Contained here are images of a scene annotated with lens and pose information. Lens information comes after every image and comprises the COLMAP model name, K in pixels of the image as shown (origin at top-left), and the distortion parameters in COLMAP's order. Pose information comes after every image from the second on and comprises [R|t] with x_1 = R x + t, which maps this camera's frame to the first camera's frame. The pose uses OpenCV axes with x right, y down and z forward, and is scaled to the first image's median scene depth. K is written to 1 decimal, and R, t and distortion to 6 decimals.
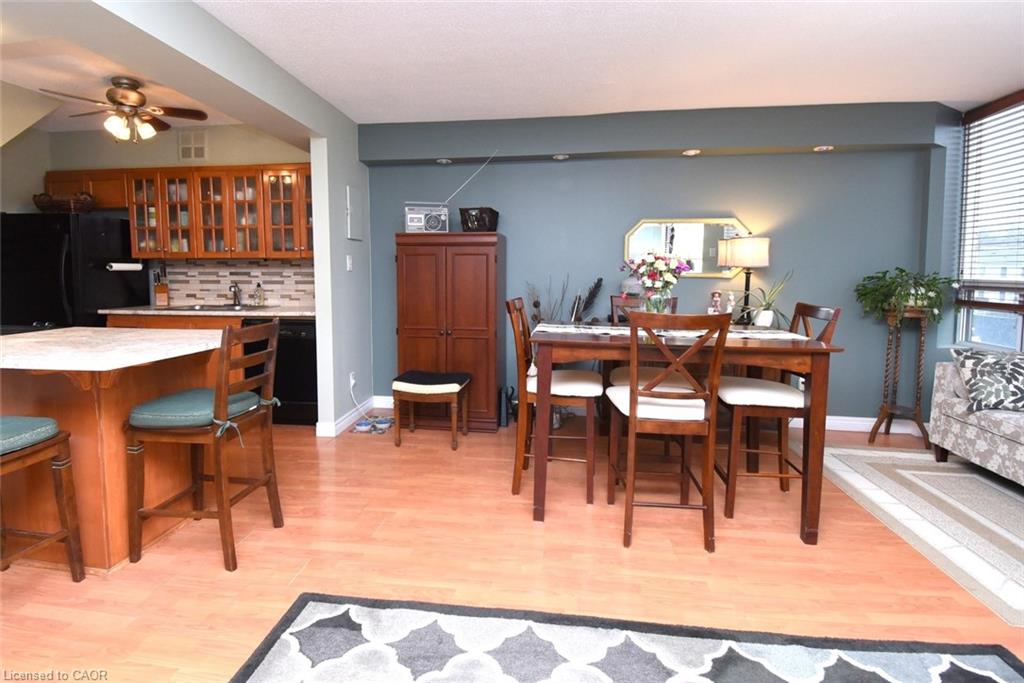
lens RADIAL K [[494.7, 0, 493.3], [0, 494.7, 313.6], [0, 0, 1]] dist [0.020288, -0.024455]
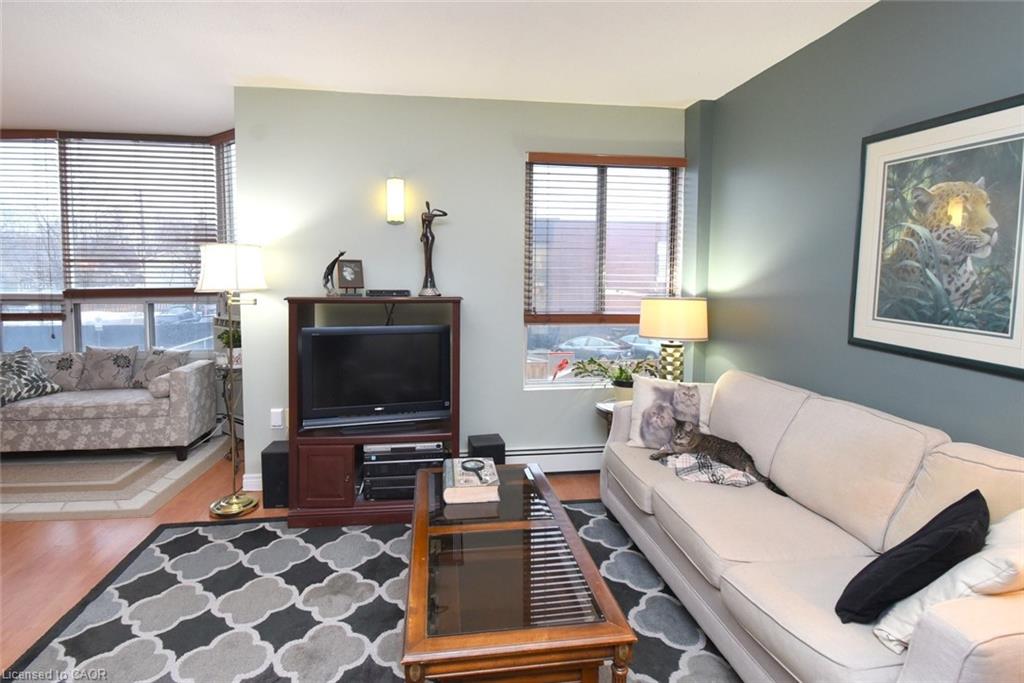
lens RADIAL K [[494.7, 0, 499.4], [0, 494.7, 308.7], [0, 0, 1]] dist [0.020288, -0.024455]
pose [[-0.266998, -0.067338, 0.961342, -0.327534], [0.072548, 0.993321, 0.089728, -0.039559], [-0.960962, 0.093700, -0.260329, 0.112734]]
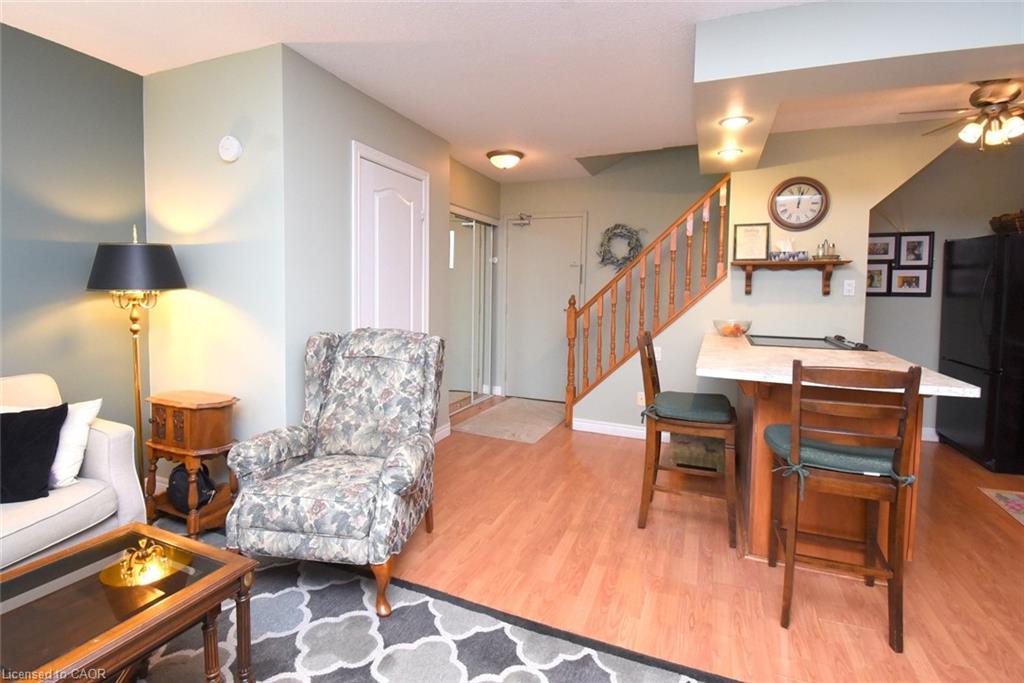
lens RADIAL K [[494.7, 0, 502.7], [0, 494.7, 309.2], [0, 0, 1]] dist [0.020288, -0.024455]
pose [[-0.264310, 0.038456, -0.963671, 0.248027], [-0.091165, 0.993734, 0.064660, -0.040218], [0.960119, 0.104943, -0.259148, 0.361128]]
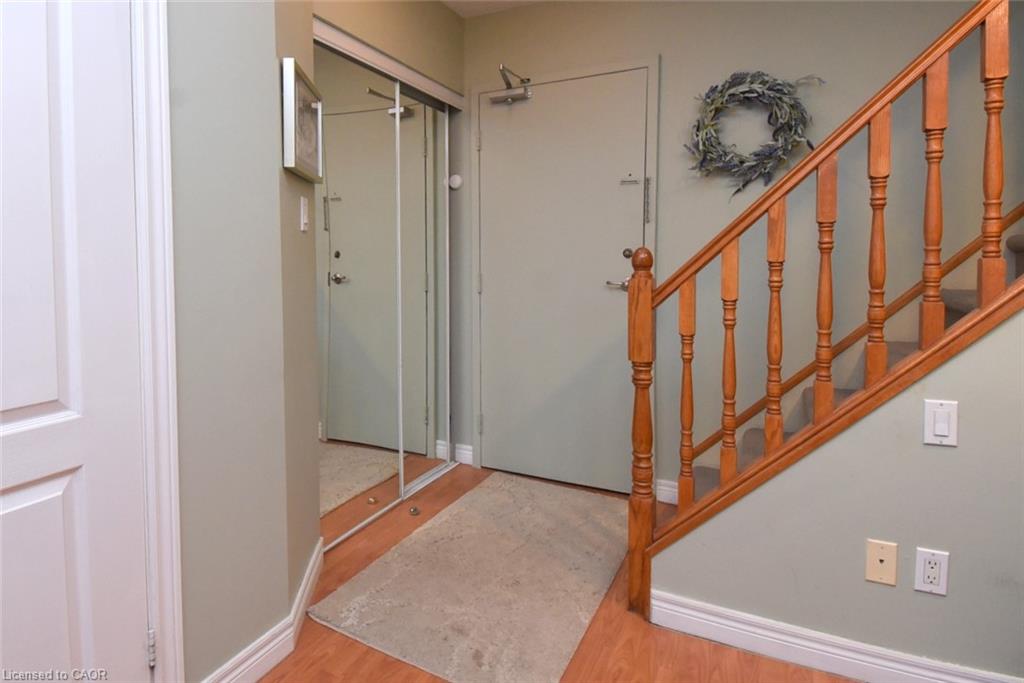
lens RADIAL K [[567.0, 0, 453.3], [0, 567.0, 282.3], [0, 0, 1]] dist [0.006224, -0.010944]
pose [[-0.358061, 0.037074, -0.932962, -0.401979], [-0.069183, 0.995411, 0.066107, 0.000191], [0.931131, 0.088216, -0.353853, 0.239264]]
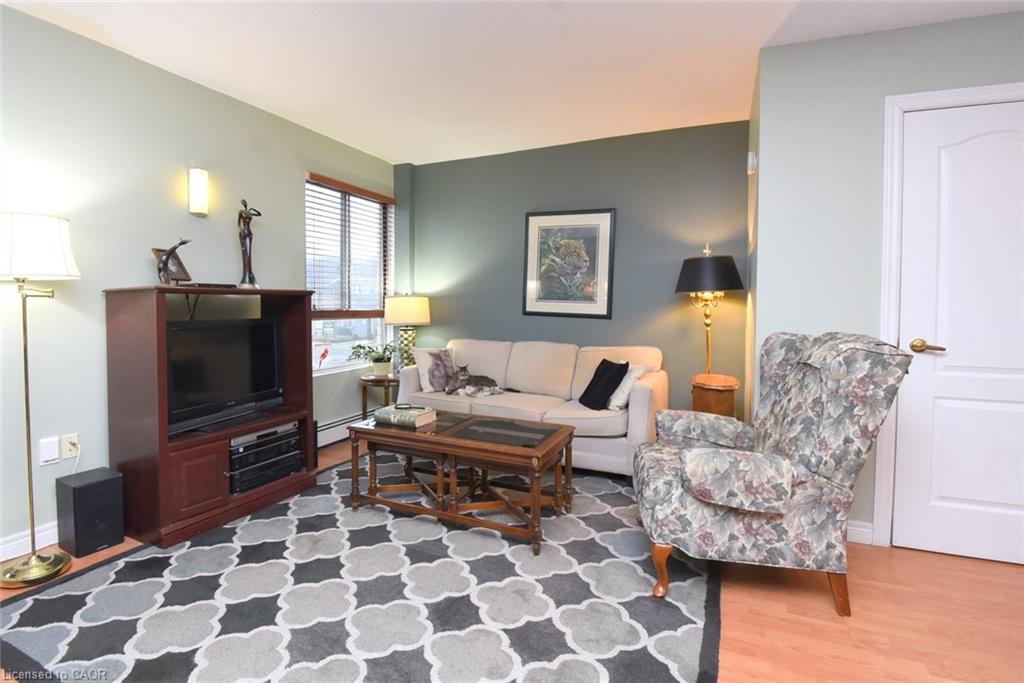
lens RADIAL K [[494.7, 0, 492.9], [0, 494.7, 308.4], [0, 0, 1]] dist [0.020288, -0.024455]
pose [[-0.951009, -0.011719, 0.308941, -0.173157], [0.016980, 0.995793, 0.090040, -0.035796], [-0.308697, 0.090875, -0.946809, 0.653248]]
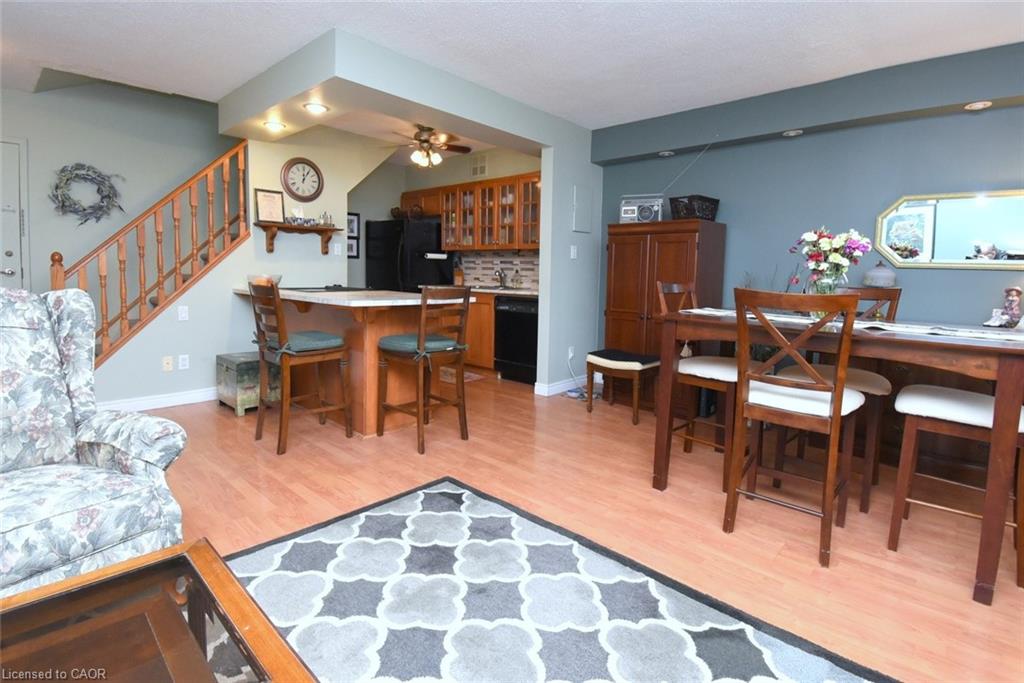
lens RADIAL K [[494.7, 0, 505.1], [0, 494.7, 309.9], [0, 0, 1]] dist [0.020288, -0.024455]
pose [[0.811612, 0.061307, -0.580972, 0.265549], [-0.066996, 0.997685, 0.011688, 0.030770], [0.580343, 0.029437, 0.813840, -0.032087]]
